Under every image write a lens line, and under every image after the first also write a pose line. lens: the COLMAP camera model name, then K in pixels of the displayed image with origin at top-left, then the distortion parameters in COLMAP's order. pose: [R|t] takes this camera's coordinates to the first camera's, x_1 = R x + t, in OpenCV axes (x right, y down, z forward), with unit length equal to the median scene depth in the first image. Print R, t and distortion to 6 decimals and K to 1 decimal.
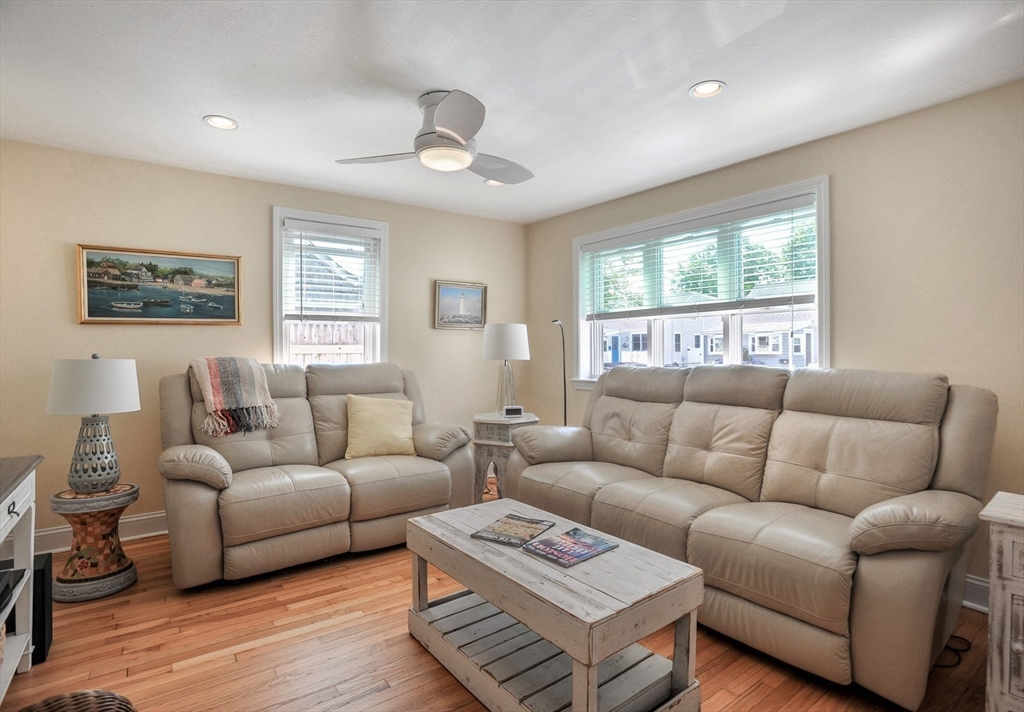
lens RADIAL K [[524.4, 0, 537.1], [0, 524.4, 350.5], [0, 0, 1]] dist [-0.049578, 0.016721]
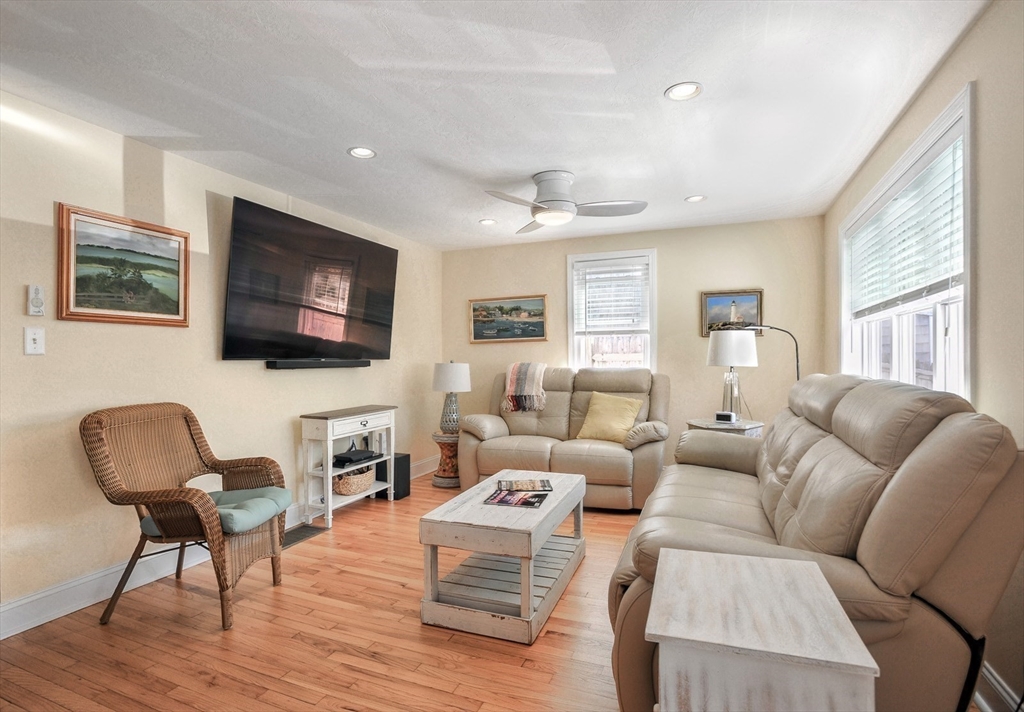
lens RADIAL K [[524.4, 0, 496.0], [0, 524.4, 356.6], [0, 0, 1]] dist [-0.049578, 0.016721]
pose [[0.491305, -0.005616, -0.870969, 0.712475], [0.004274, 0.999983, -0.004037, 0.001130], [0.870977, -0.001739, 0.491321, 0.152325]]
